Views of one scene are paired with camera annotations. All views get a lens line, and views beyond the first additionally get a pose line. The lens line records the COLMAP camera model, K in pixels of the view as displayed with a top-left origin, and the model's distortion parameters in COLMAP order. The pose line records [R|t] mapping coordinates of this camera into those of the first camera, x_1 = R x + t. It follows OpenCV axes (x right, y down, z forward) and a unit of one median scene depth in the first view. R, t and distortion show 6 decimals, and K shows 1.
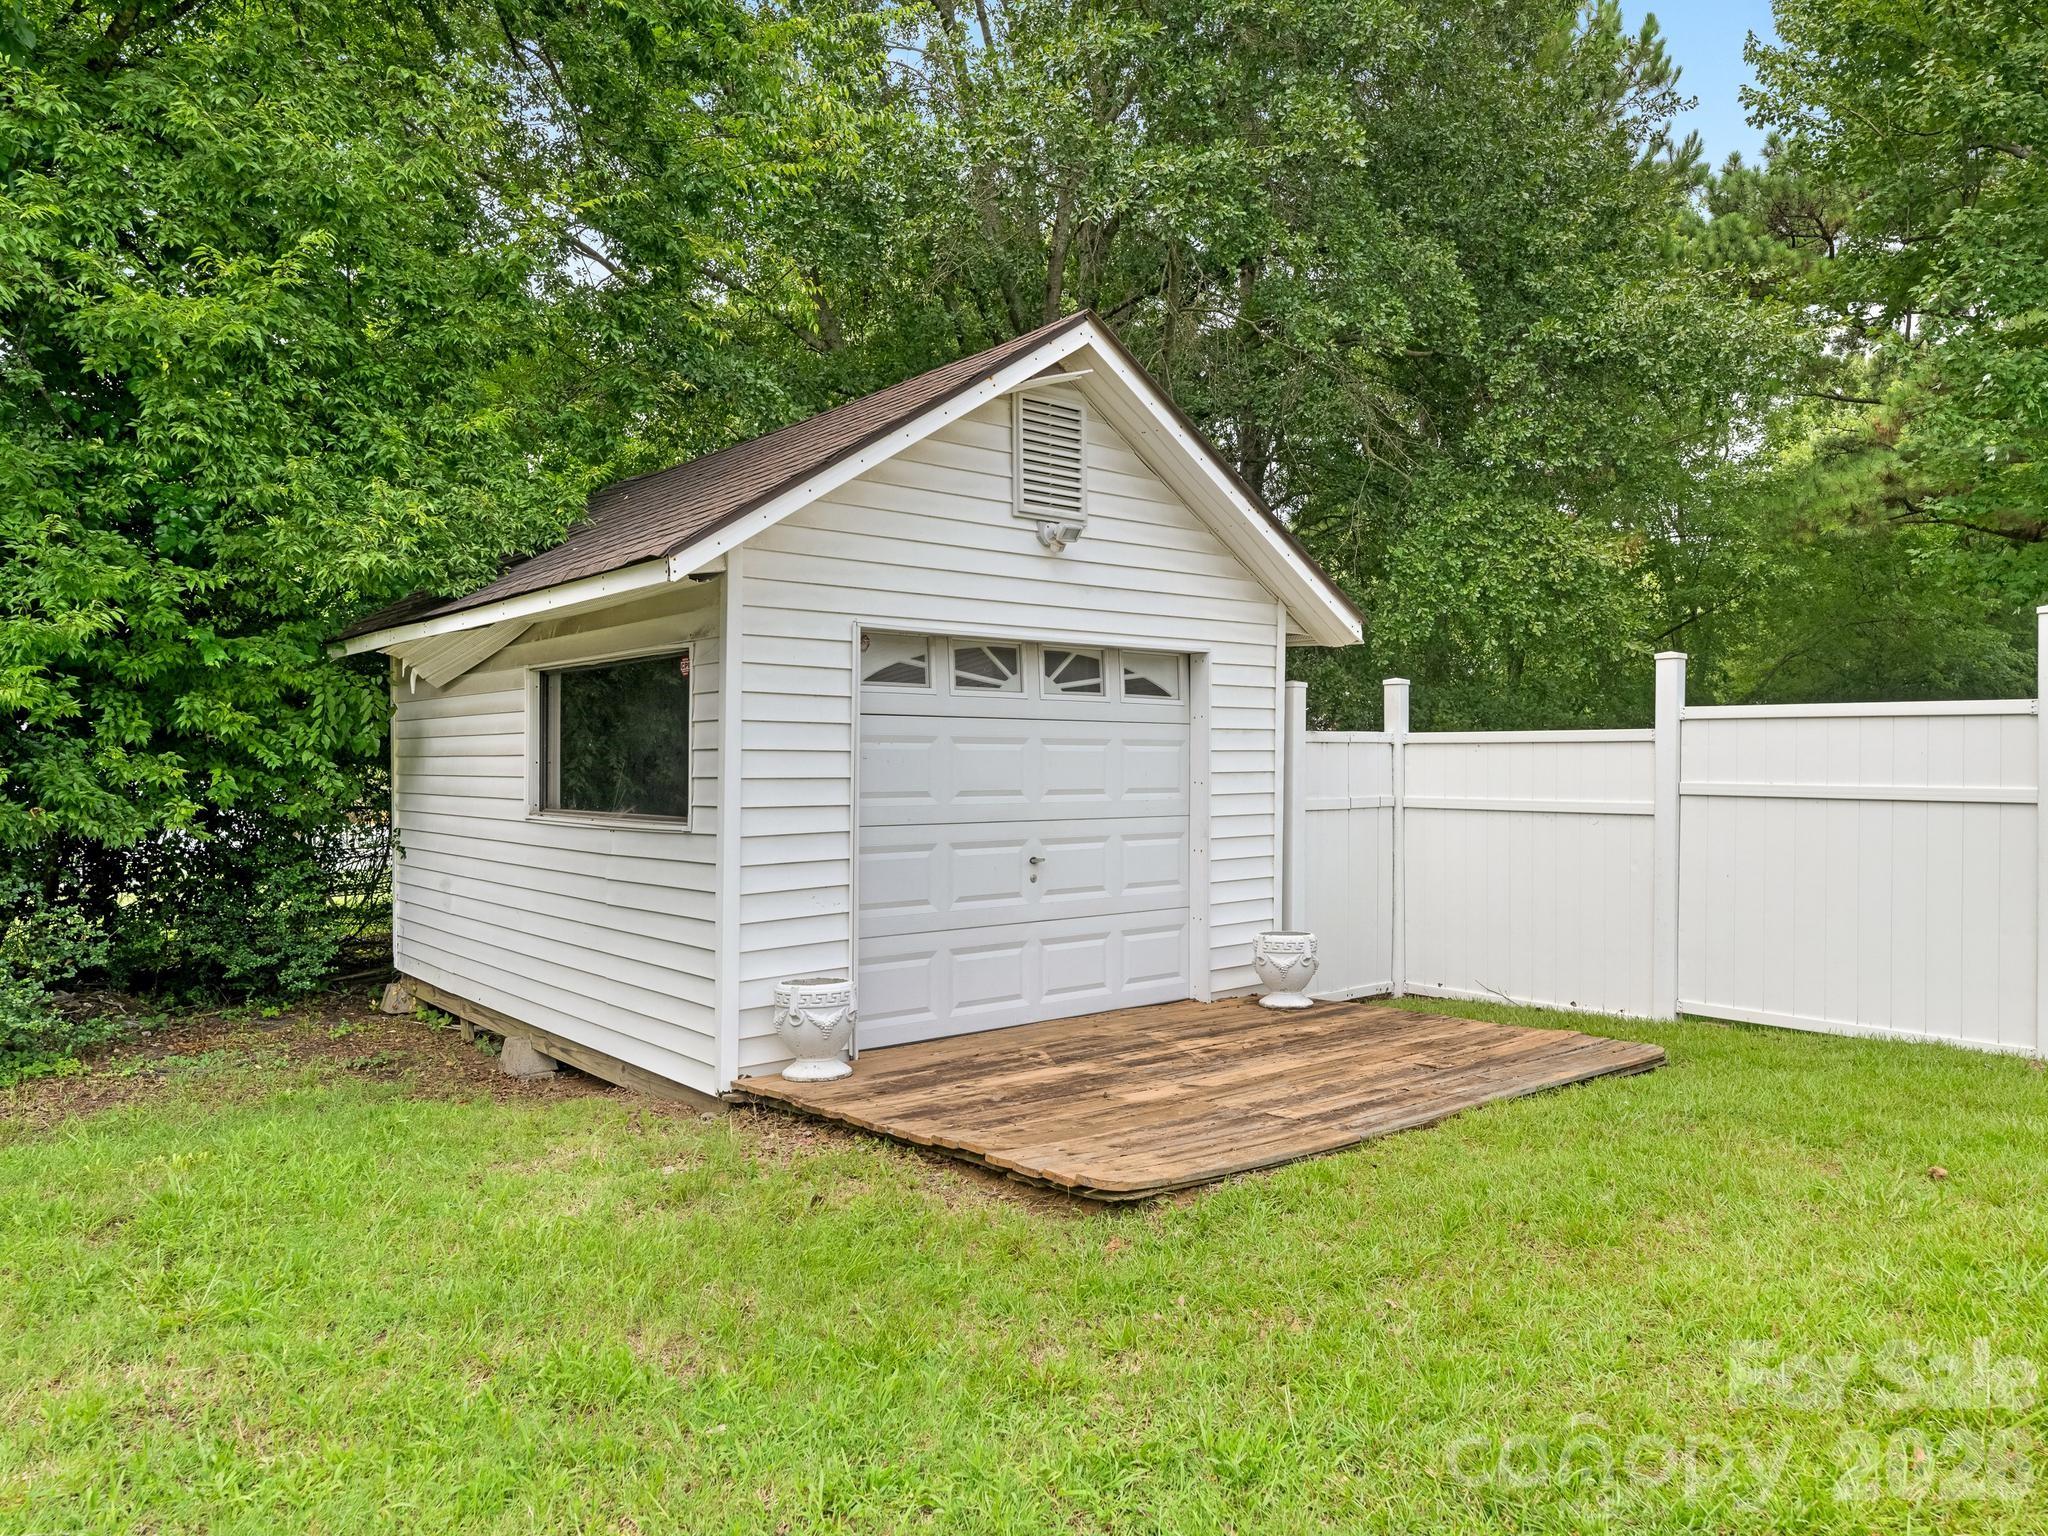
lens RADIAL K [[1325.3, 0, 1020.0], [0, 1325.3, 767.9], [0, 0, 1]] dist [0.008689, 0.002737]
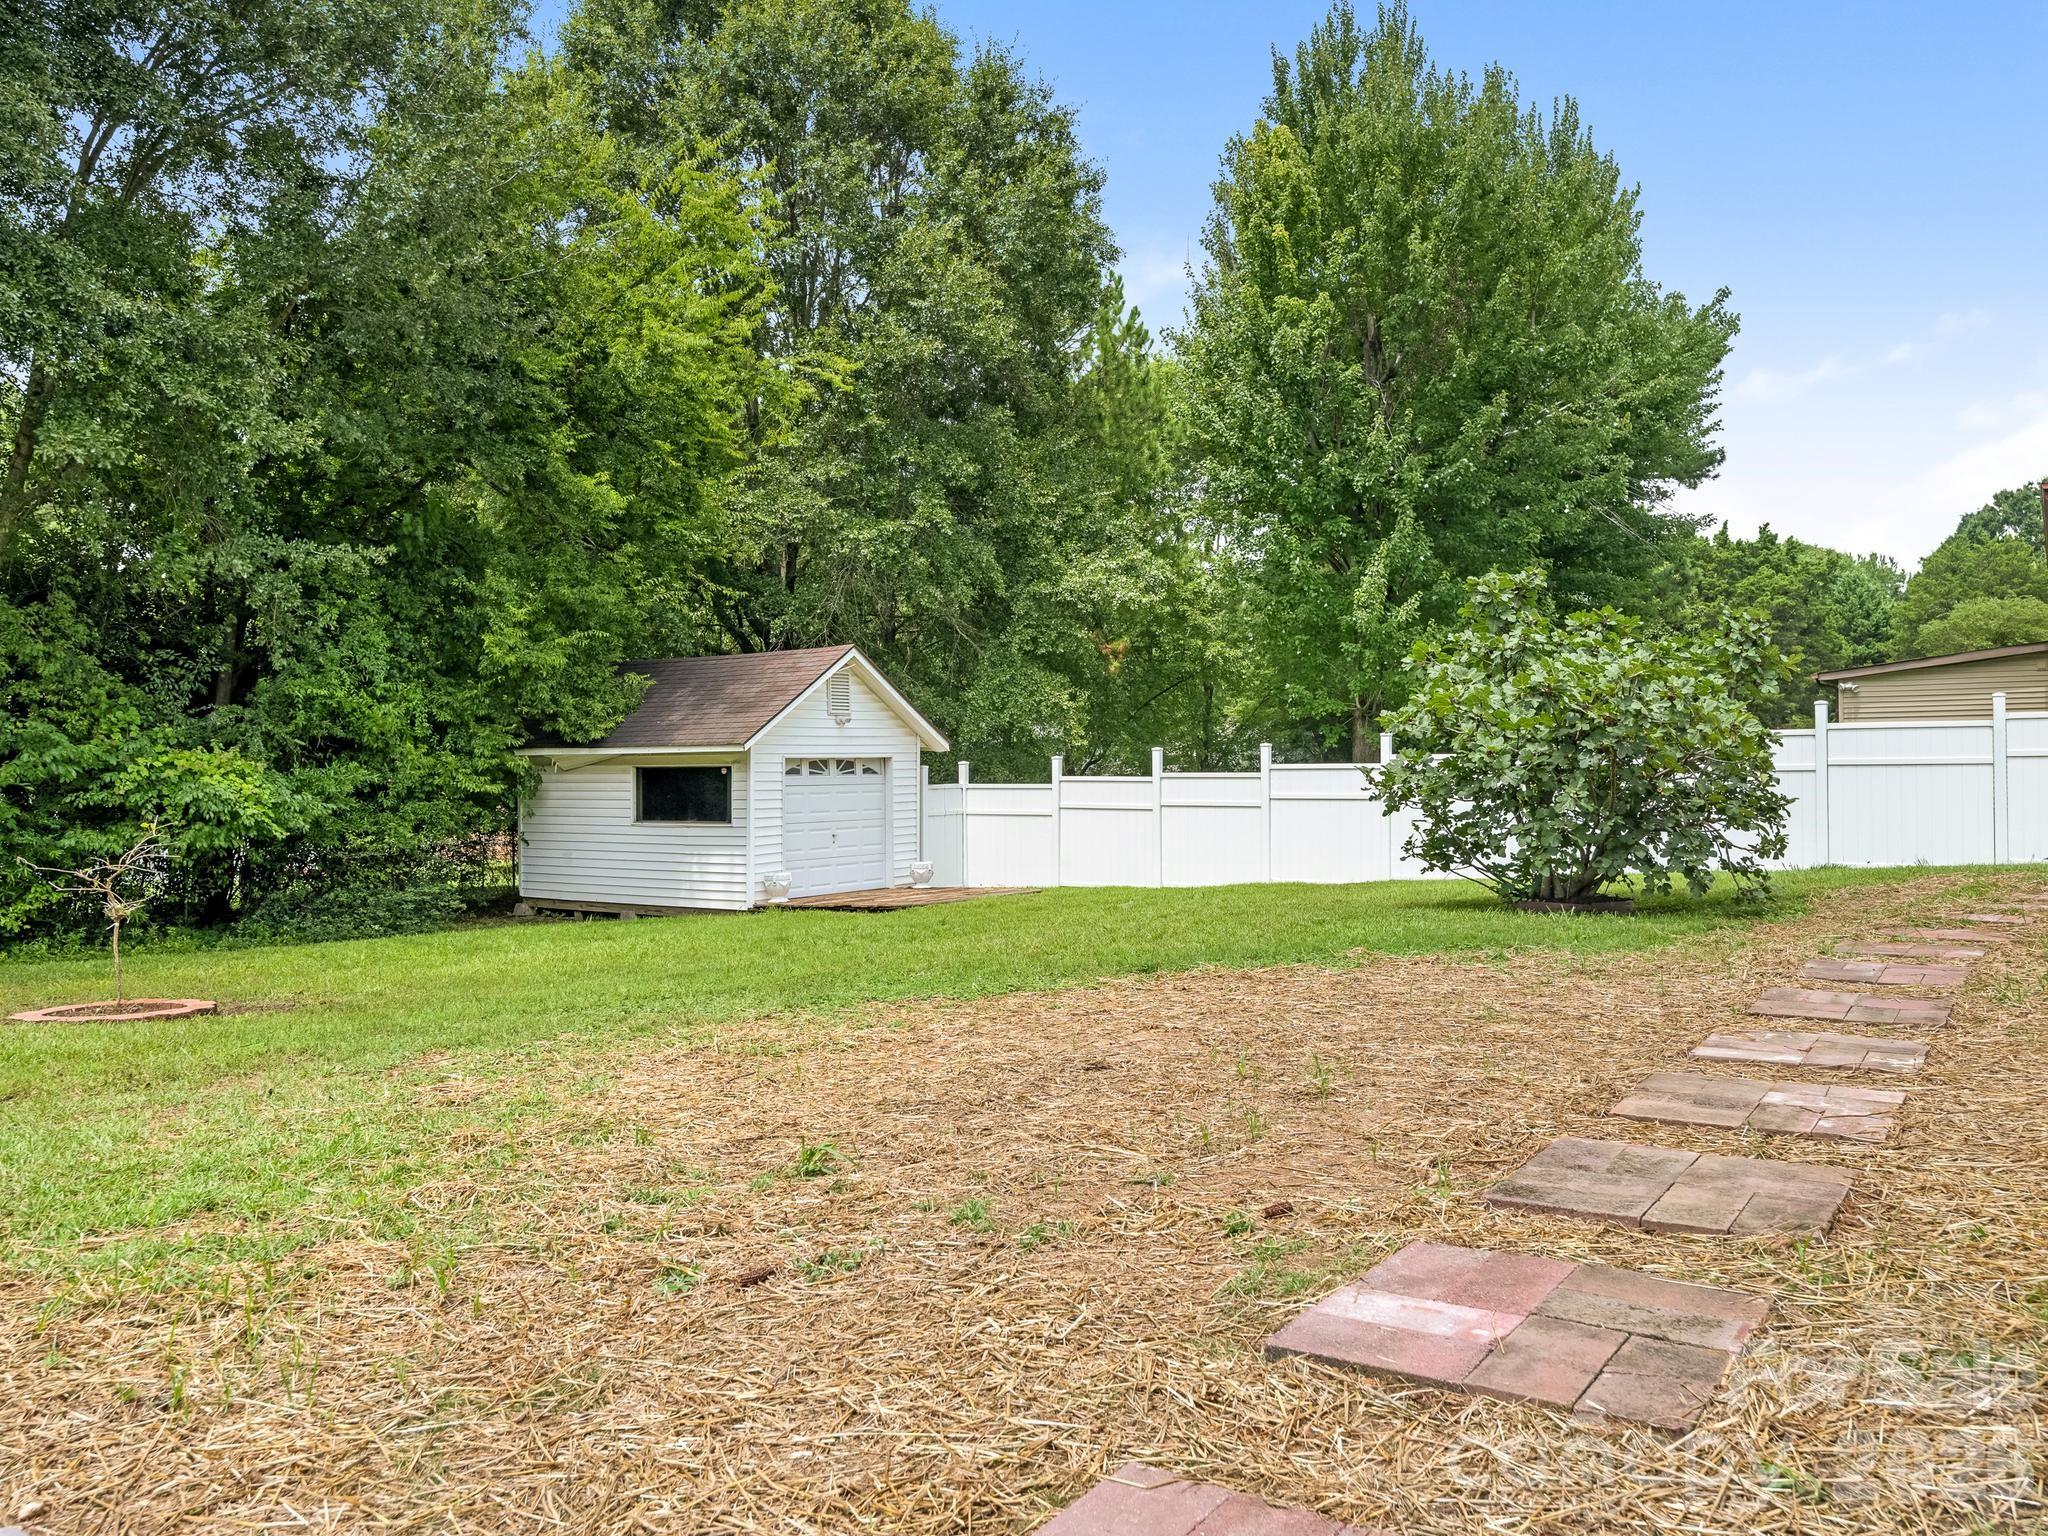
lens RADIAL K [[1821.3, 0, 1019.5], [0, 1821.3, 767.7], [0, 0, 1]] dist [0.021759, 0.007074]
pose [[0.964931, -0.011347, 0.262259, -0.572030], [0.011050, 0.999936, 0.002607, -0.073013], [-0.262272, 0.000383, 0.964994, -2.603449]]
